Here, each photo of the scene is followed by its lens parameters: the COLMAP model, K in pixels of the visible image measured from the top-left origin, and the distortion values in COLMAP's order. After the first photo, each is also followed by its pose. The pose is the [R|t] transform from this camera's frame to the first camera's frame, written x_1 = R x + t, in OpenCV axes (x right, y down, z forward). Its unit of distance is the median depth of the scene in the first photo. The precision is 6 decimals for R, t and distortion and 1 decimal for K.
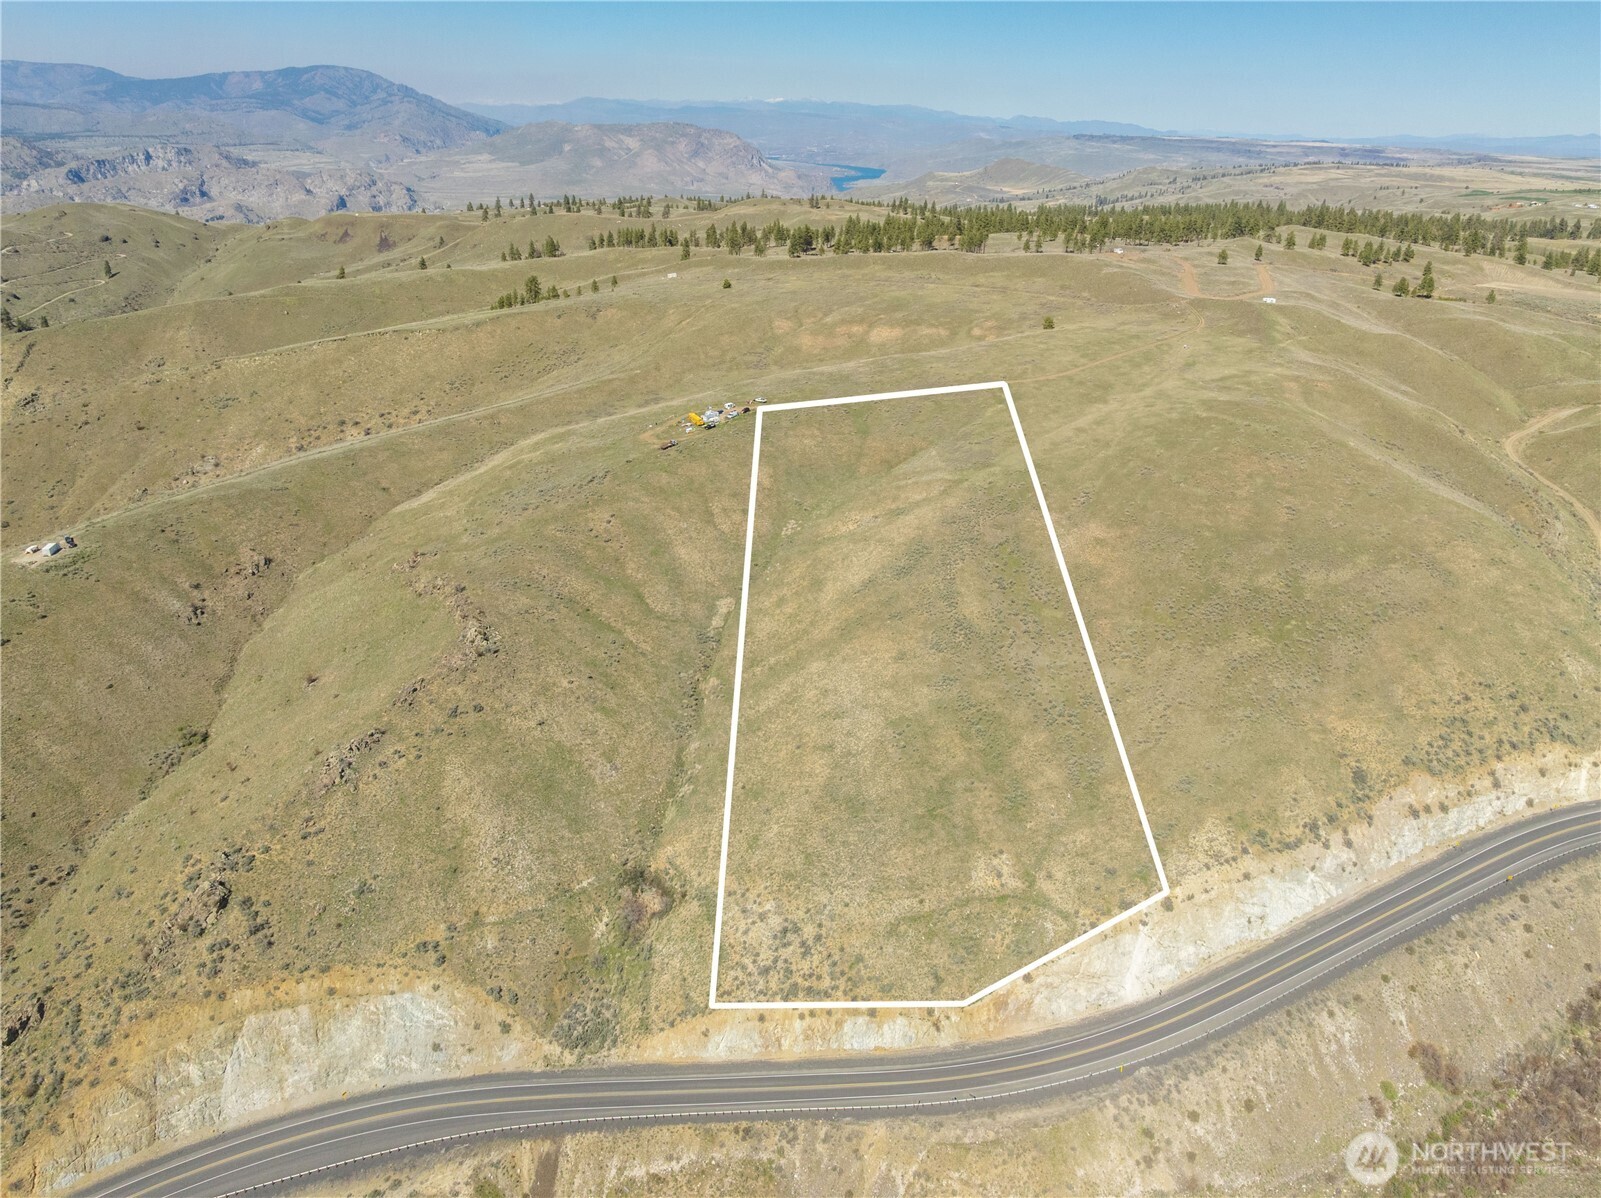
lens RADIAL K [[1127.9, 0, 801.2], [0, 1127.9, 601.3], [0, 0, 1]] dist [-0.047000, 0.015137]
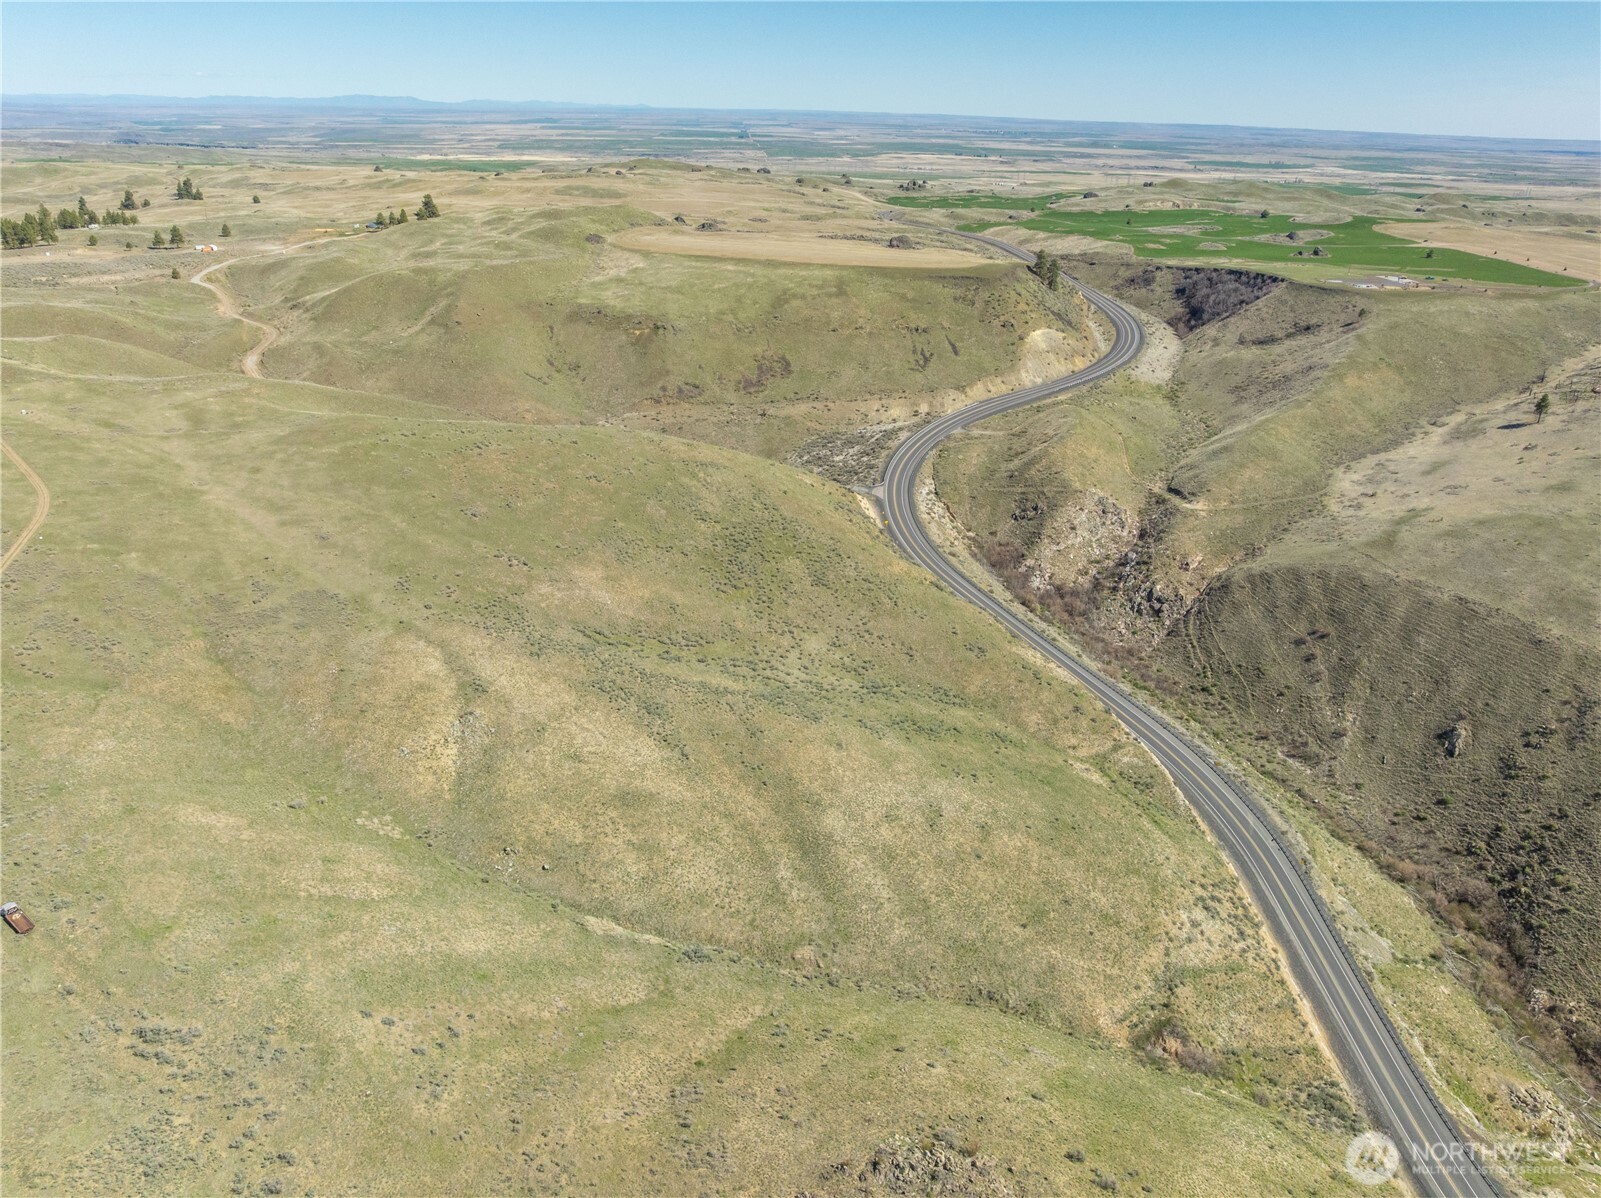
lens RADIAL K [[1128.9, 0, 803.1], [0, 1128.9, 603.0], [0, 0, 1]] dist [-0.040255, 0.004843]
pose [[-0.081254, -0.430003, 0.899164, -0.685762], [0.378042, 0.821438, 0.426995, -0.448055], [-0.922216, 0.374616, 0.095814, 0.989052]]
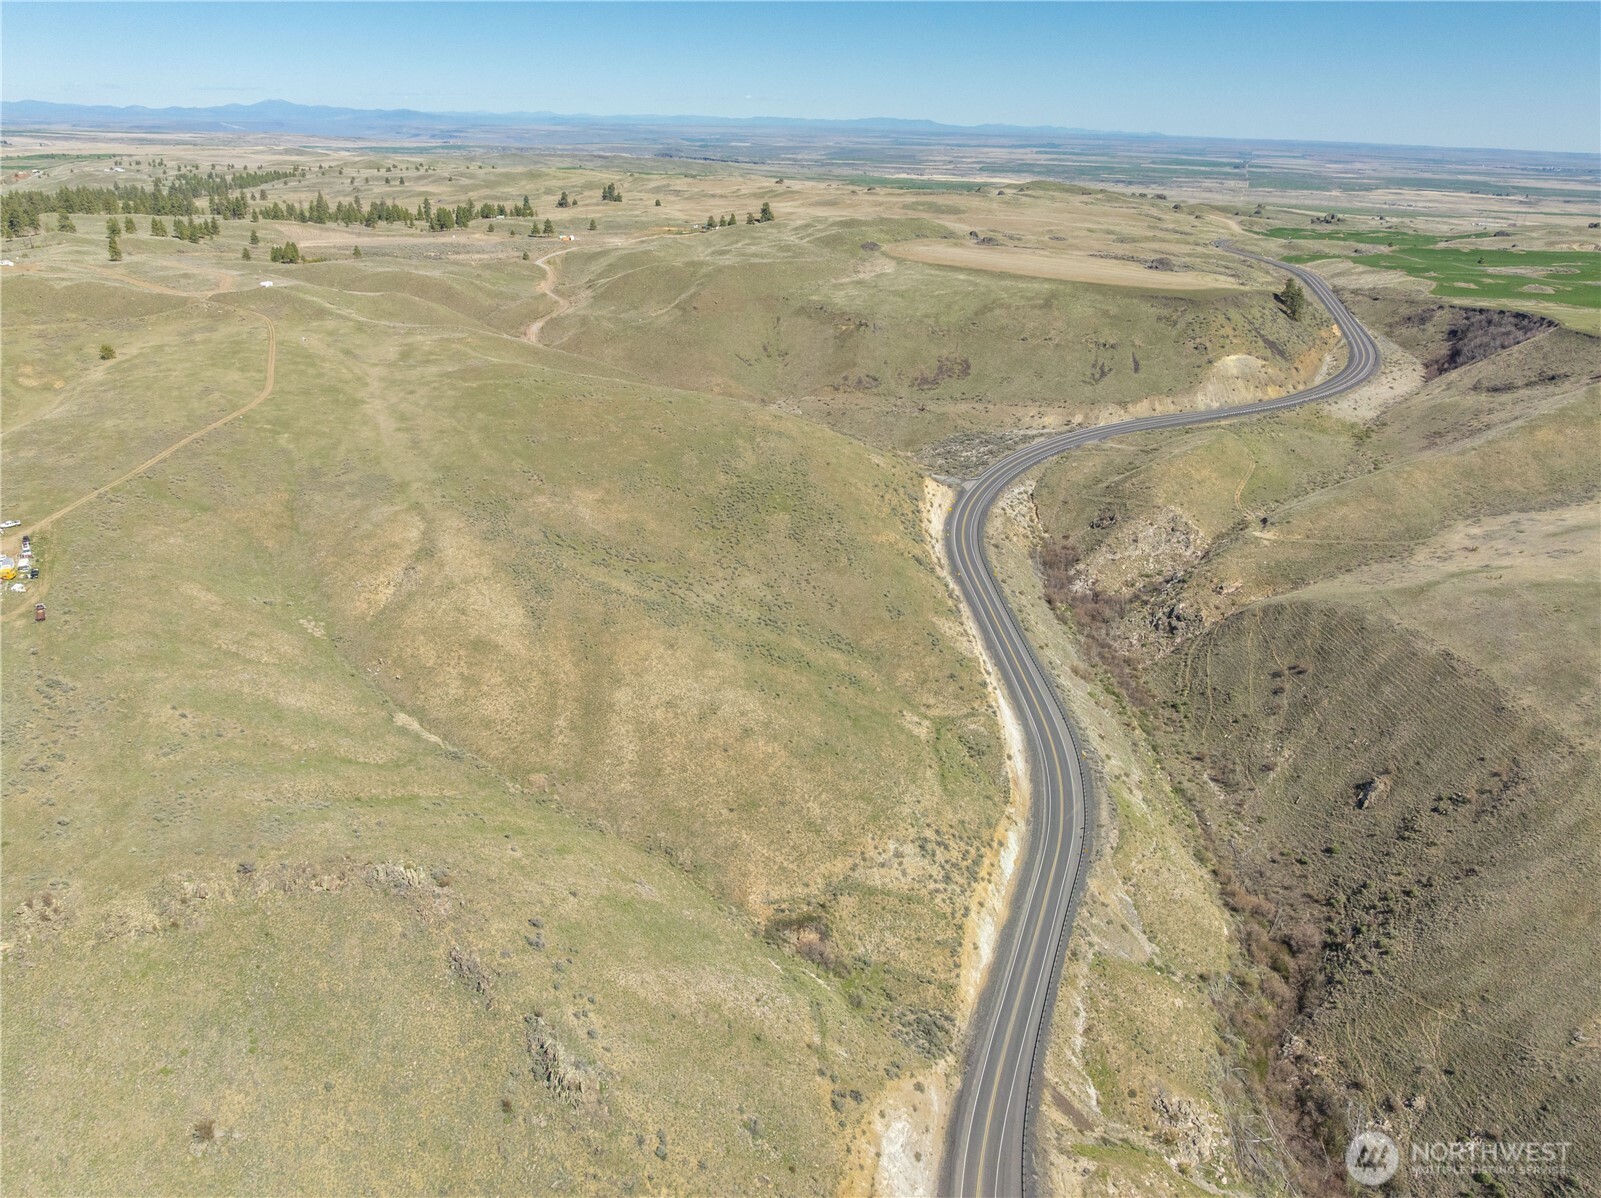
lens RADIAL K [[1128.9, 0, 803.1], [0, 1128.9, 603.0], [0, 0, 1]] dist [-0.040255, 0.004843]
pose [[0.327211, -0.391724, 0.859933, -0.802135], [0.365987, 0.891538, 0.266860, -0.231299], [-0.871199, 0.227405, 0.435086, 0.486914]]
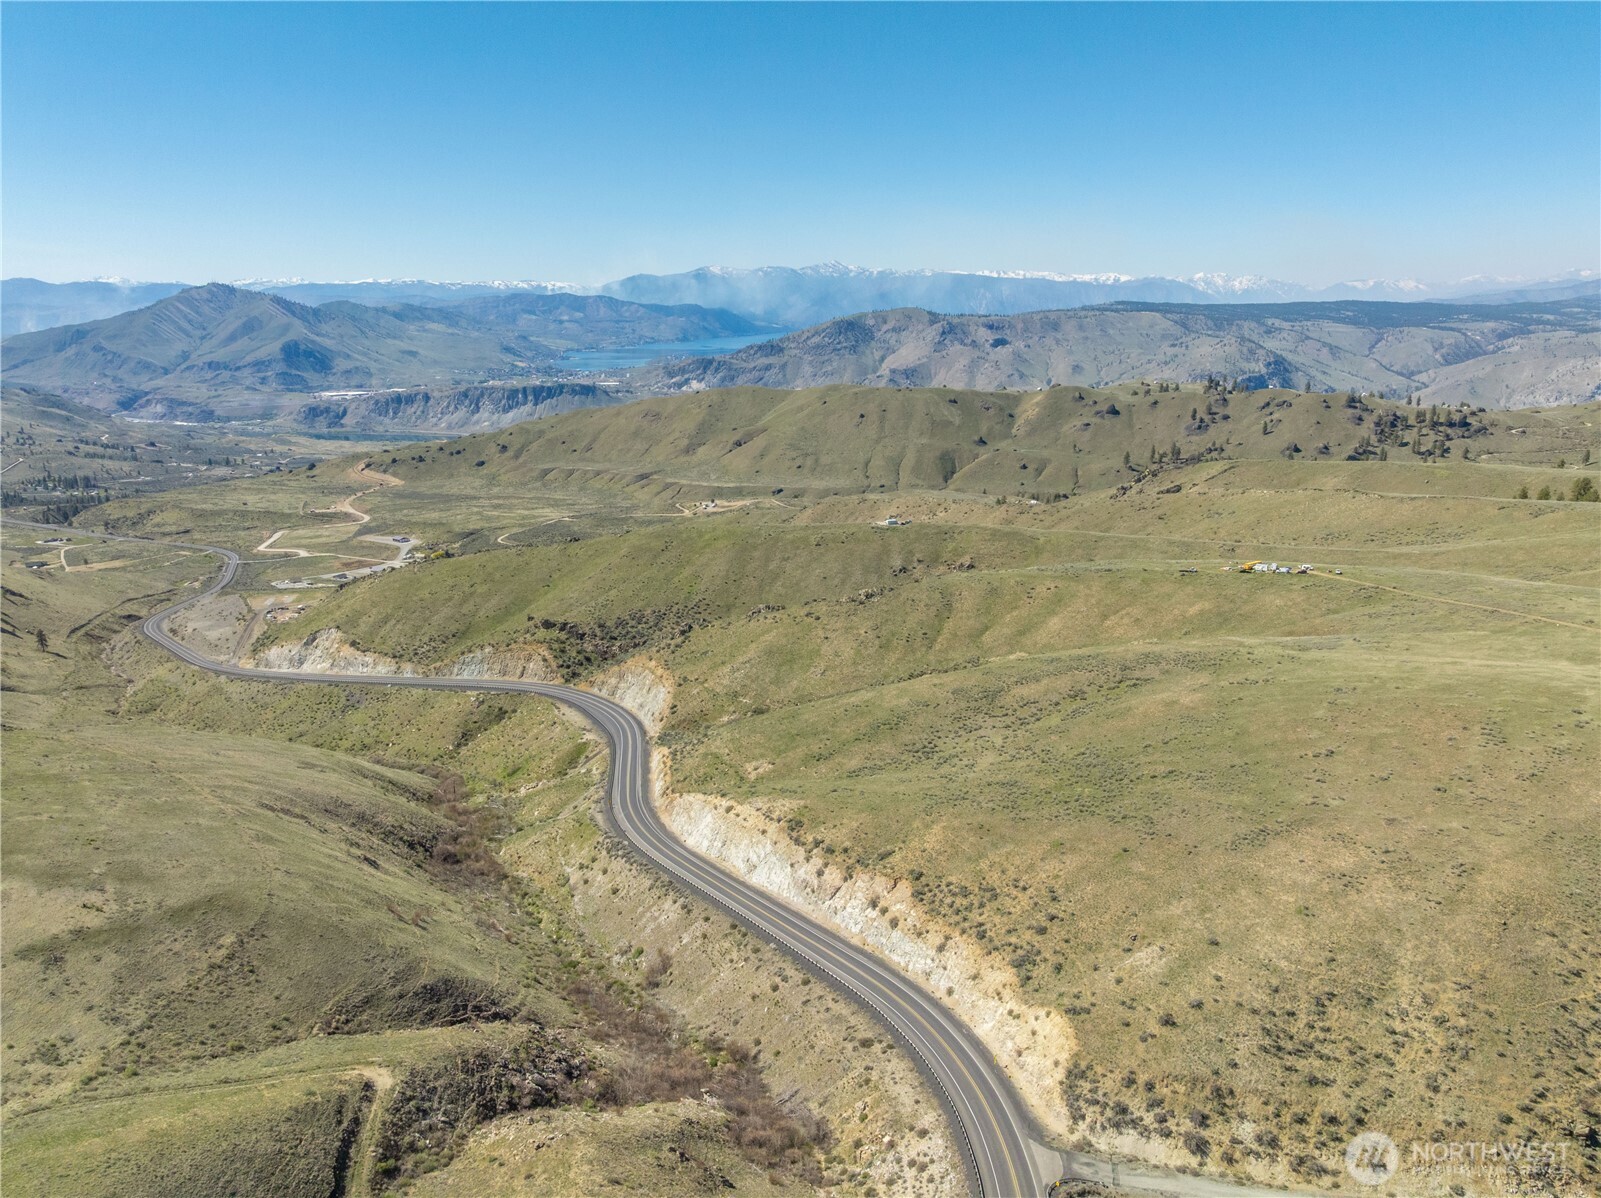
lens RADIAL K [[1124.1, 0, 804.8], [0, 1124.1, 606.1], [0, 0, 1]] dist [-0.010420, -0.073532]
pose [[0.167383, 0.241308, -0.955905, 1.426670], [-0.398369, 0.903460, 0.158312, -0.198692], [0.901823, 0.354304, 0.247353, 0.549938]]
